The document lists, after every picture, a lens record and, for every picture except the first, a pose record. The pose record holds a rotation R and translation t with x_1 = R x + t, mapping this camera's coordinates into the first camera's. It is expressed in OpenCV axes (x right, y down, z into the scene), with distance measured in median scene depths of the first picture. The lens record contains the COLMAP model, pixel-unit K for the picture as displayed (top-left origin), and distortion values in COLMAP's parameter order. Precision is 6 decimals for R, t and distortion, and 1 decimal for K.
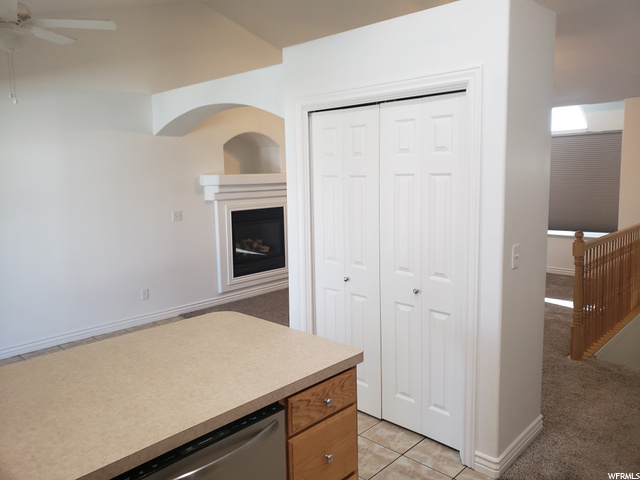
lens RADIAL K [[509.4, 0, 320.9], [0, 509.4, 219.6], [0, 0, 1]] dist [-0.007373, -0.004553]
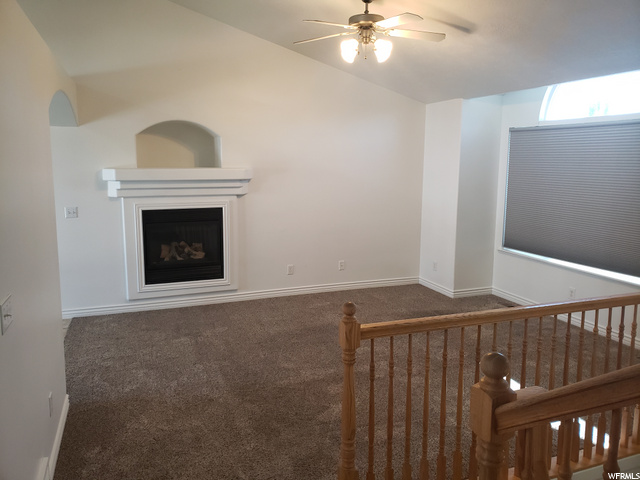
lens RADIAL K [[509.4, 0, 320.9], [0, 509.4, 219.6], [0, 0, 1]] dist [-0.007373, -0.004553]
pose [[0.898582, 0.083392, -0.430810, 0.485686], [-0.065597, 0.996272, 0.056026, -0.070183], [0.433876, -0.022084, 0.900702, 0.339481]]
